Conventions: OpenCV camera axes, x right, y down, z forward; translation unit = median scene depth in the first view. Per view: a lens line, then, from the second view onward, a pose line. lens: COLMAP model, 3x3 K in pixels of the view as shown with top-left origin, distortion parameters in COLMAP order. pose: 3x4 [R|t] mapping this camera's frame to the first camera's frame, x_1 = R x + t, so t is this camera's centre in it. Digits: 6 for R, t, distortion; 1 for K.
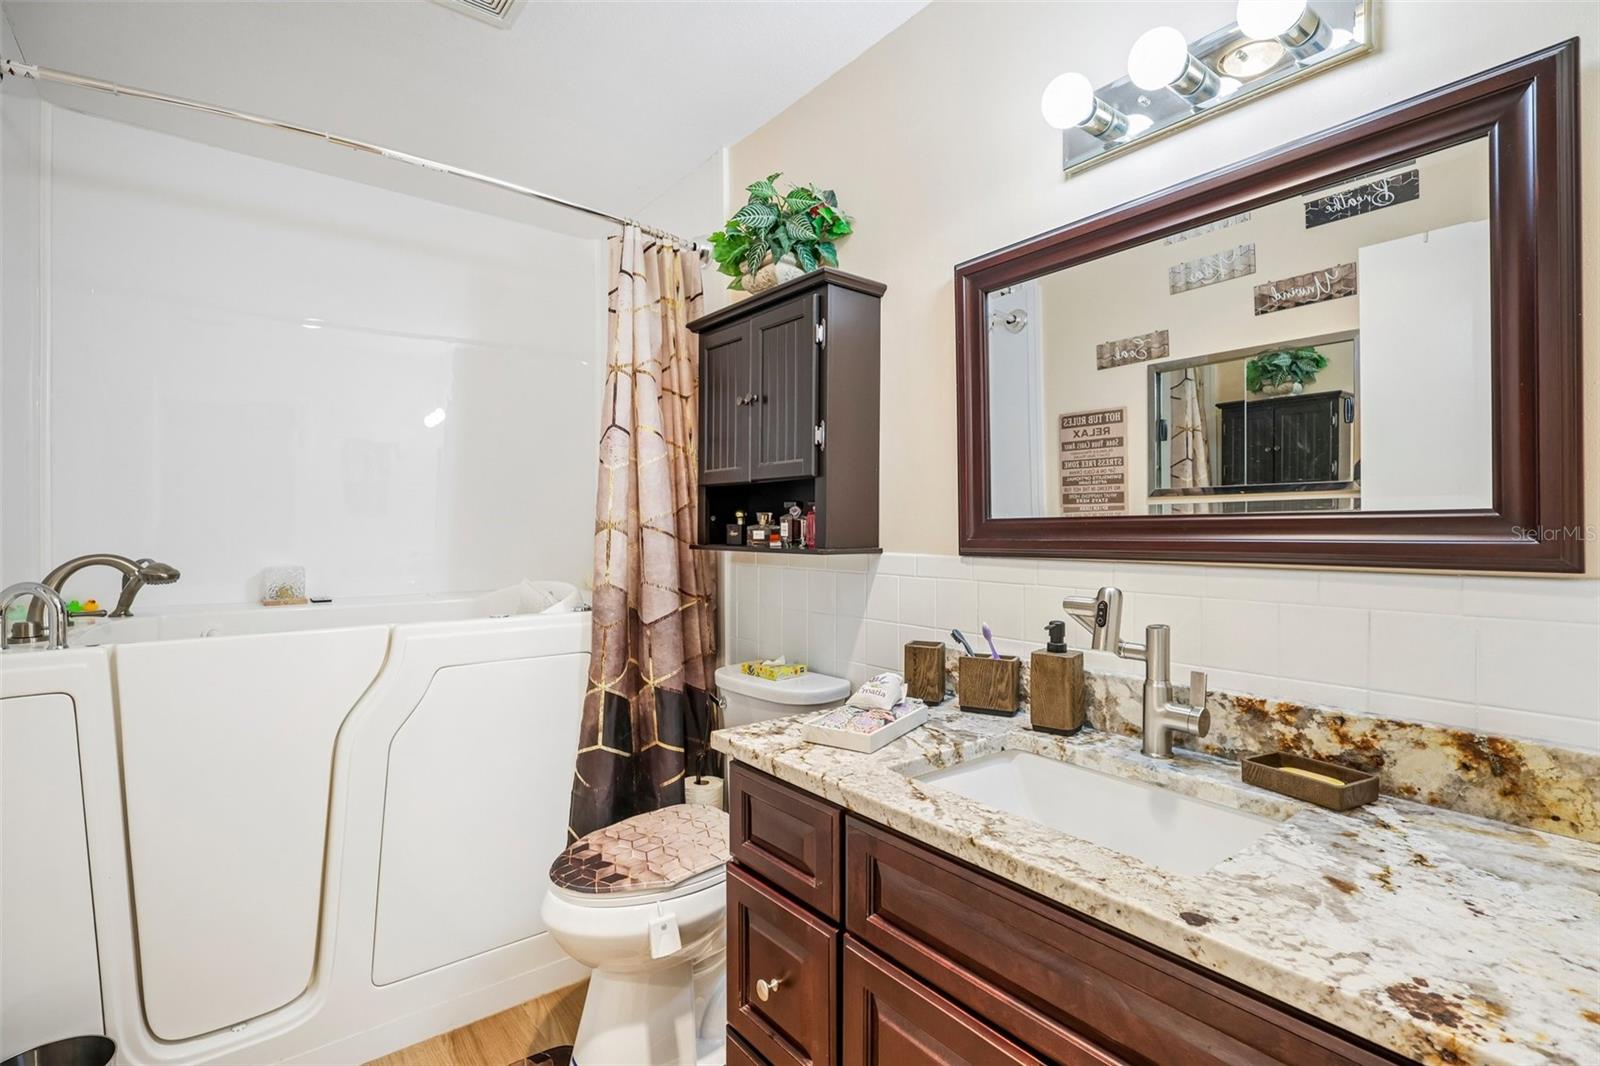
lens RADIAL K [[738.1, 0, 798.6], [0, 738.1, 529.7], [0, 0, 1]] dist [-0.003868, 0.000724]
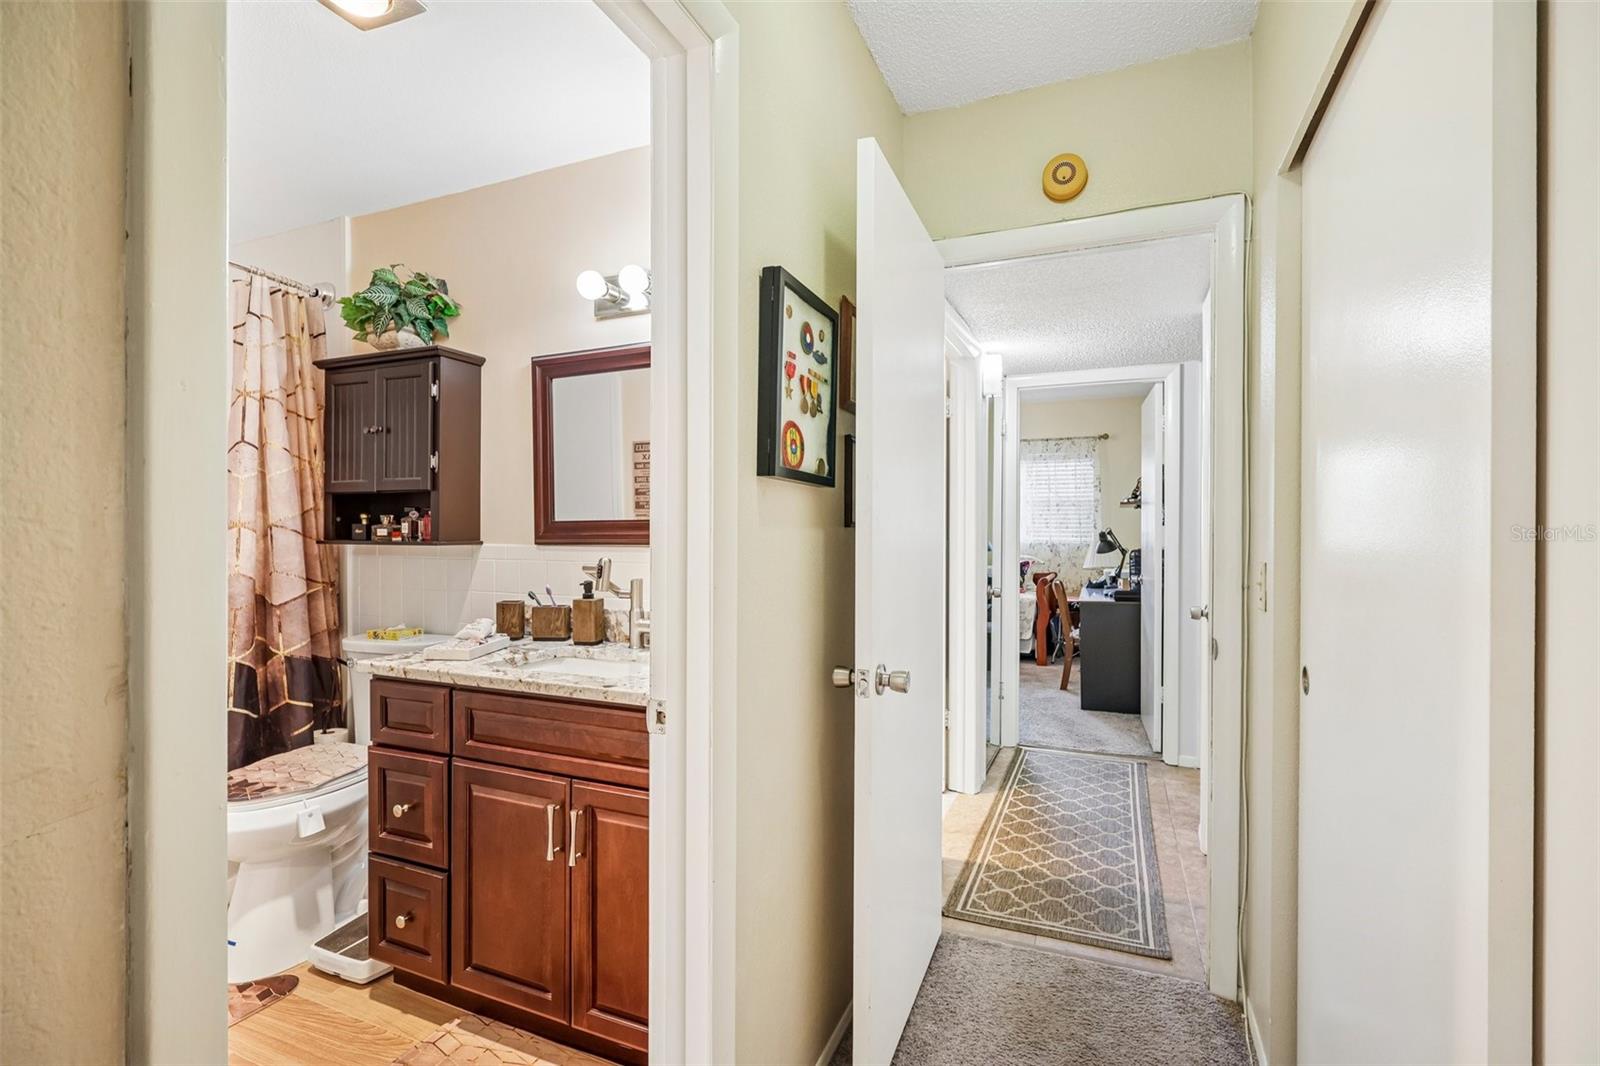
lens RADIAL K [[738.1, 0, 798.6], [0, 738.1, 529.7], [0, 0, 1]] dist [-0.003868, 0.000724]
pose [[0.880441, -0.001477, 0.474154, -0.025132], [0.000710, 0.999998, 0.001797, 0.000988], [-0.474156, -0.001245, 0.880440, -0.538443]]
